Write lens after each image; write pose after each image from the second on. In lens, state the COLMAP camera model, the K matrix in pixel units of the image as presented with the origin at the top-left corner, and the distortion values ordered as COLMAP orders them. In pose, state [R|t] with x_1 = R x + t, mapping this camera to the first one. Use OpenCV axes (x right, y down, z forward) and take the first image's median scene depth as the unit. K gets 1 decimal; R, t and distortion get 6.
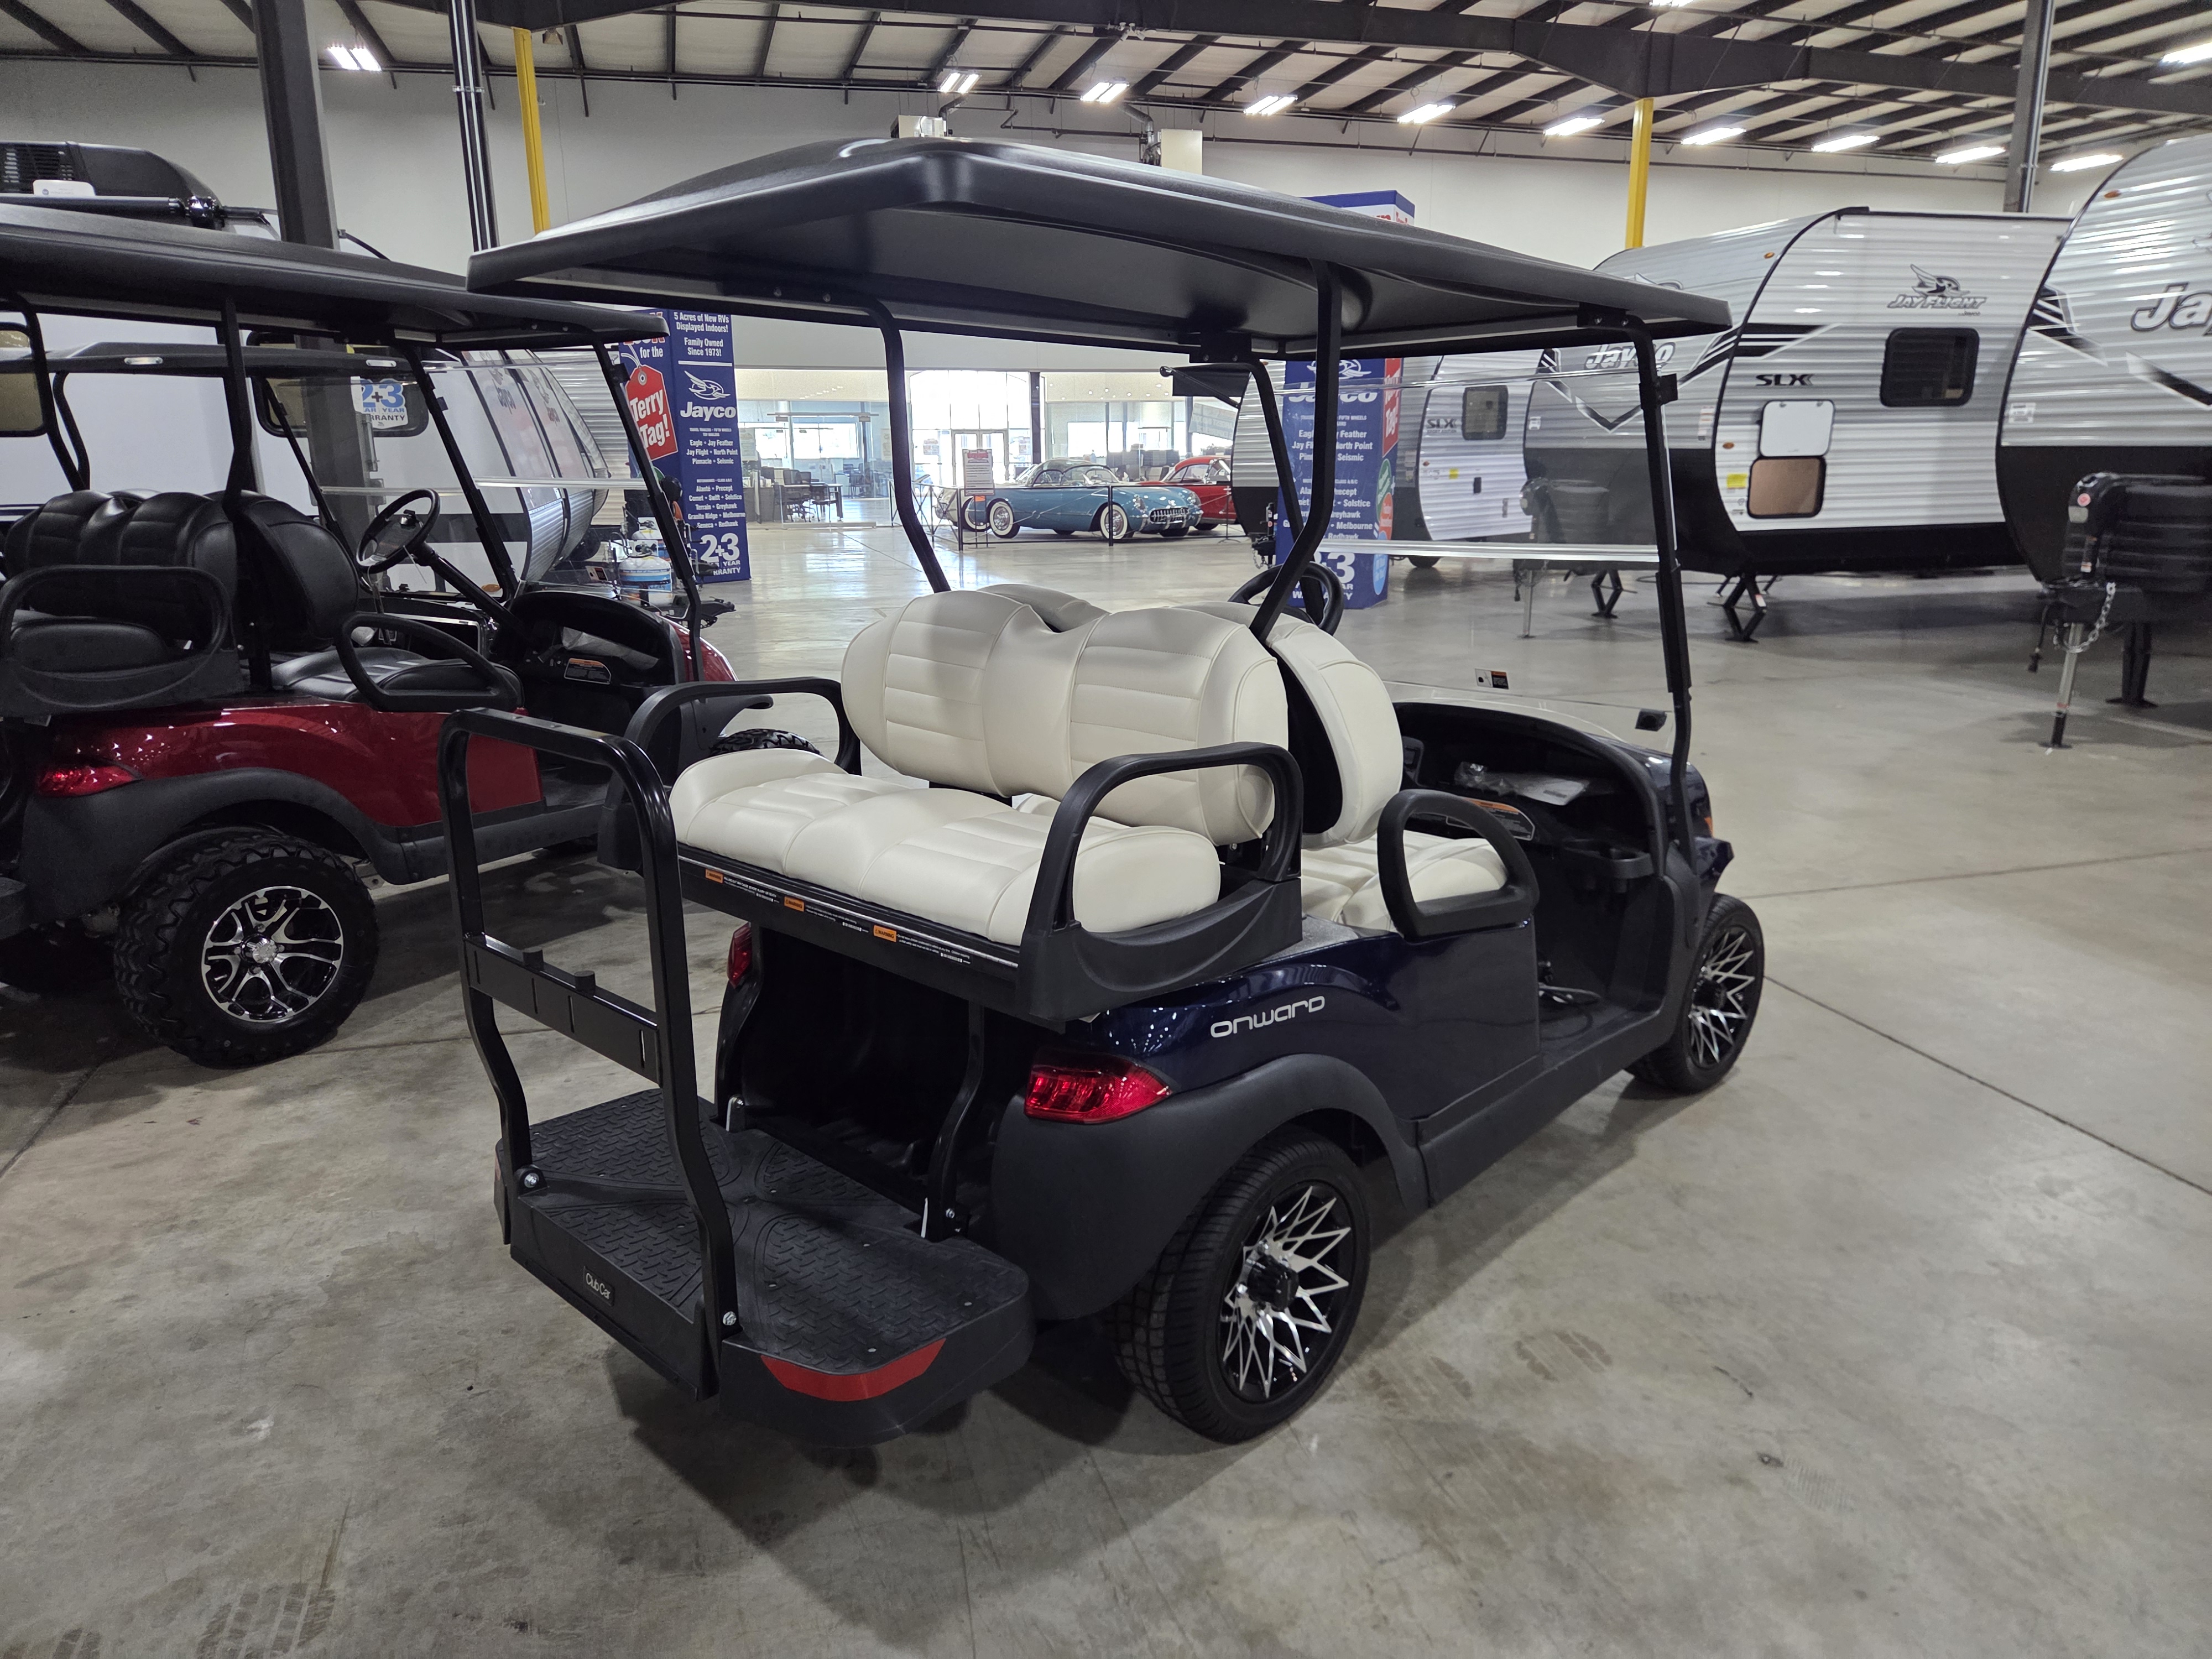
lens RADIAL K [[1492.3, 0, 1097.5], [0, 1492.3, 821.3], [0, 0, 1]] dist [0.066804, -0.055885]
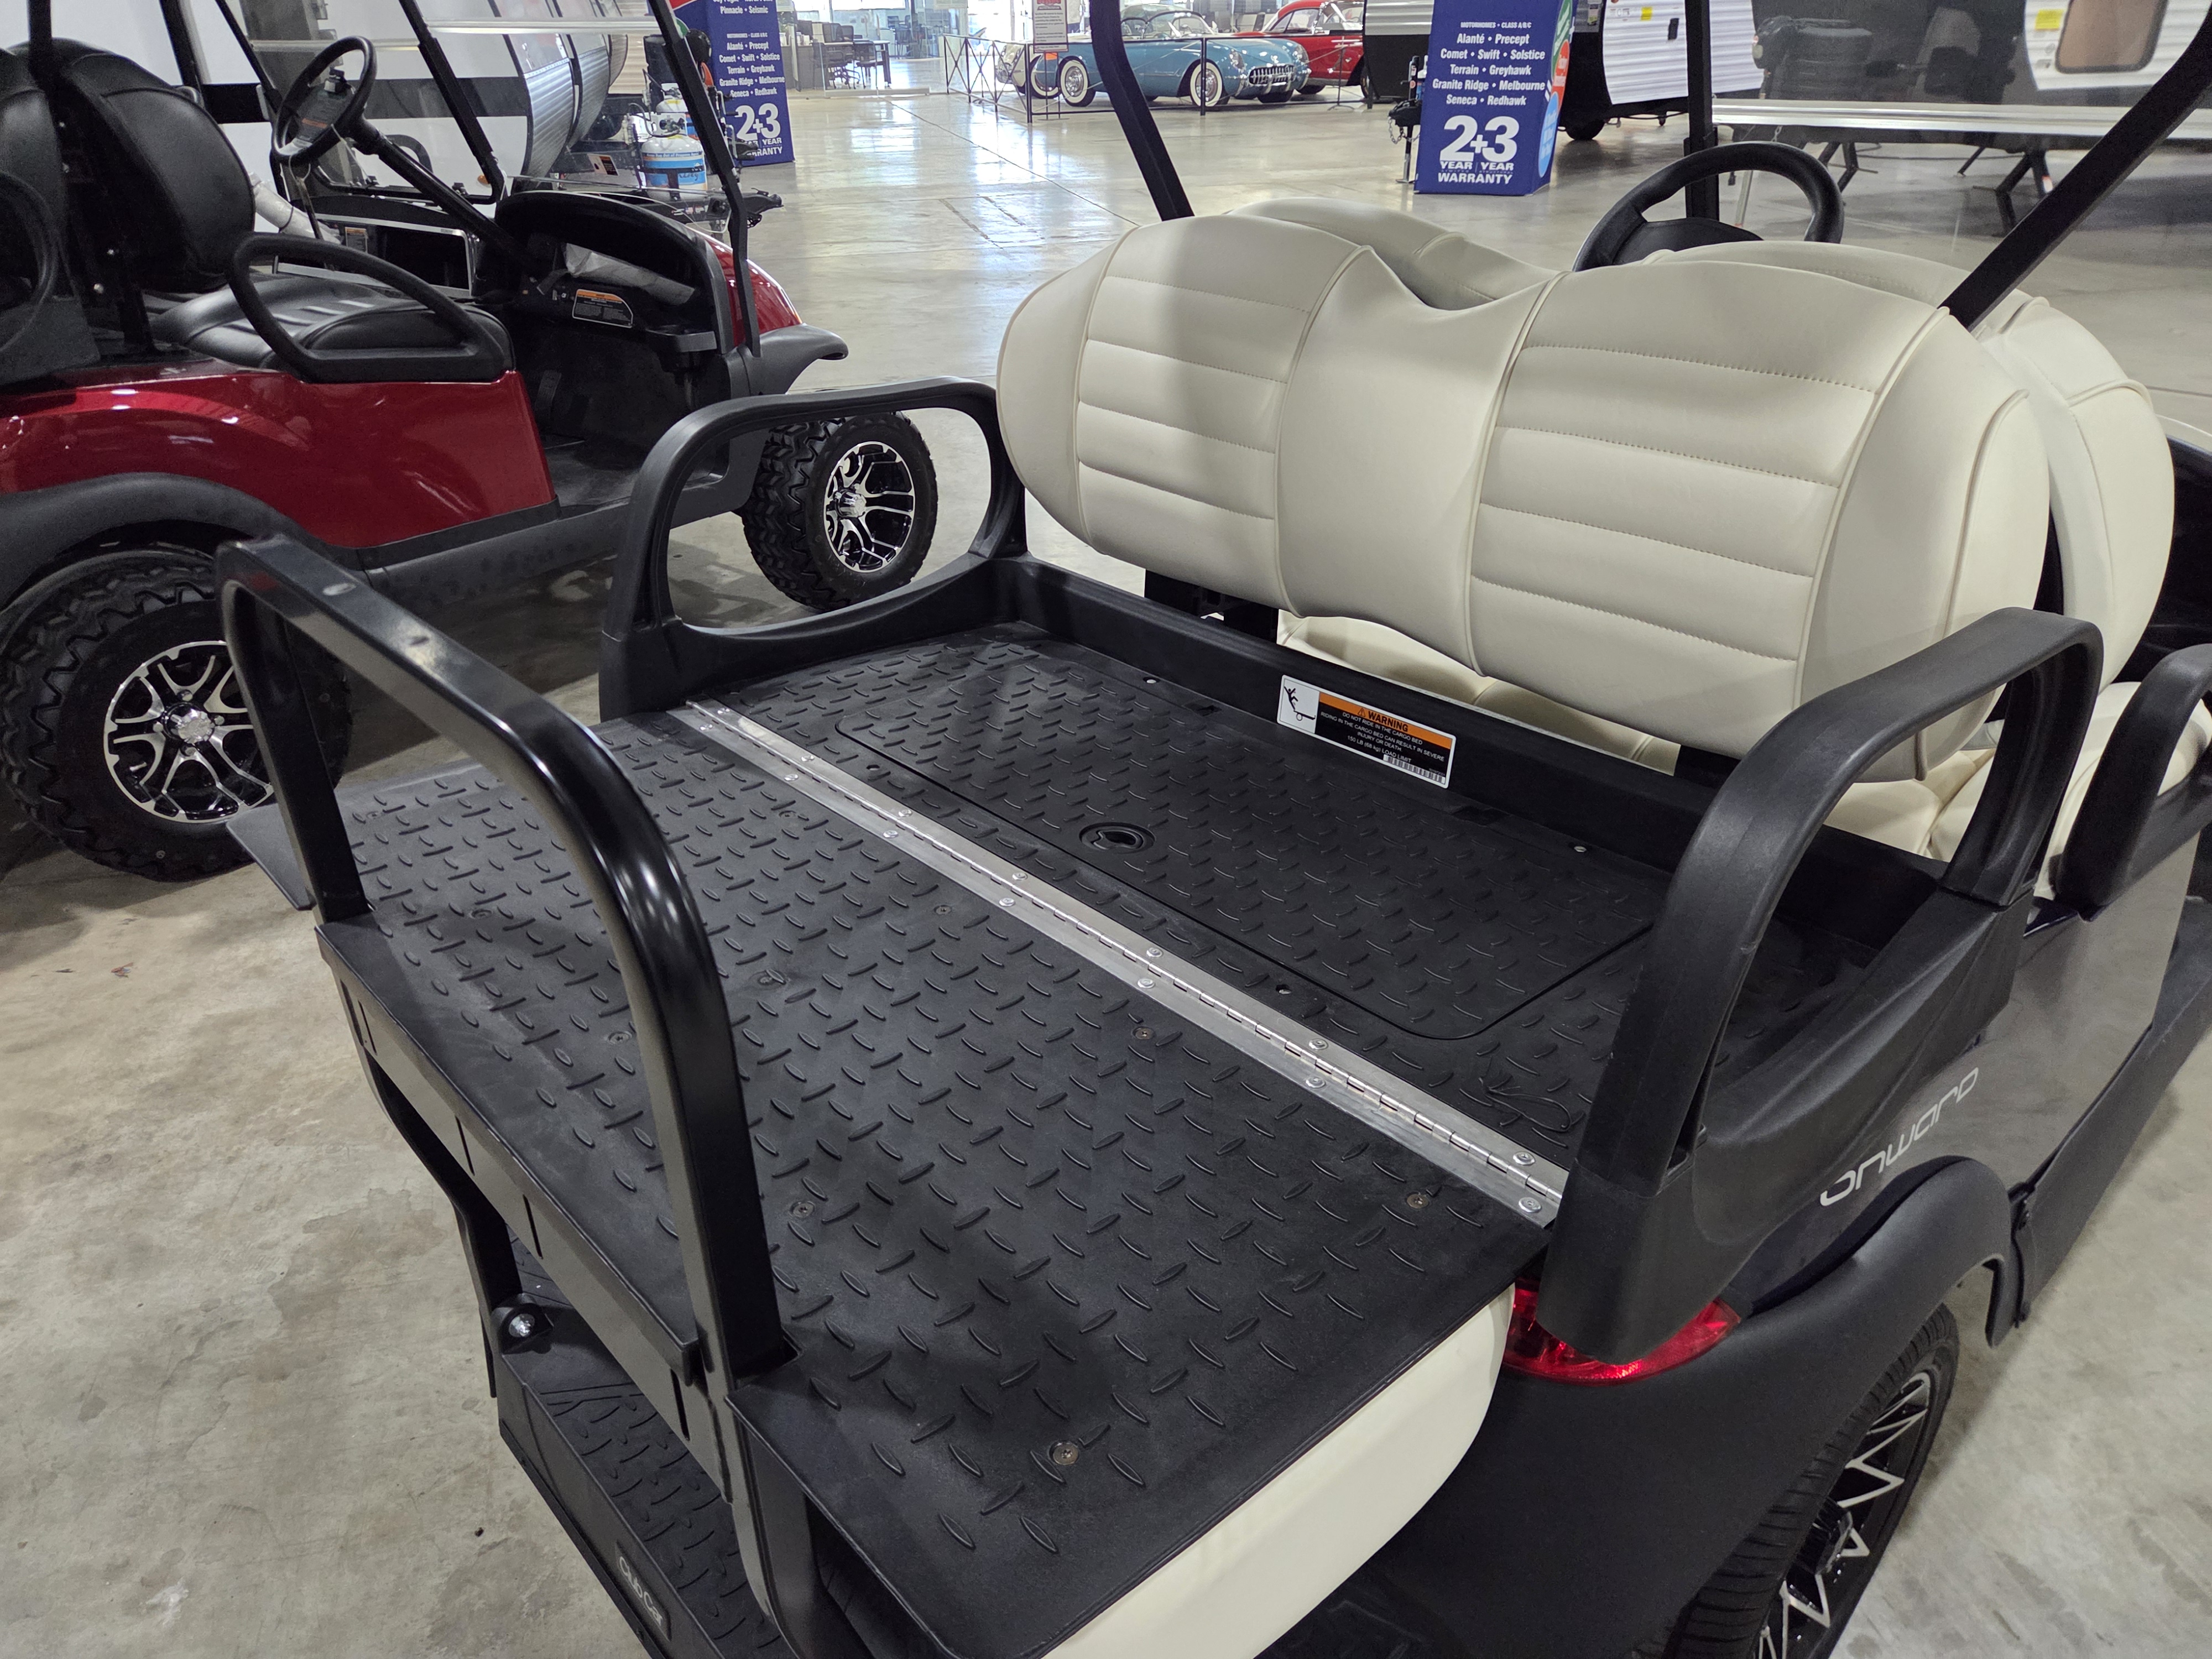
lens RADIAL K [[1492.3, 0, 1088.2], [0, 1492.3, 838.0], [0, 0, 1]] dist [0.066804, -0.055885]
pose [[0.998894, 0.014050, -0.044879, -0.079096], [-0.001862, 0.965392, 0.260797, -0.055306], [0.046990, -0.260425, 0.964350, 0.288247]]
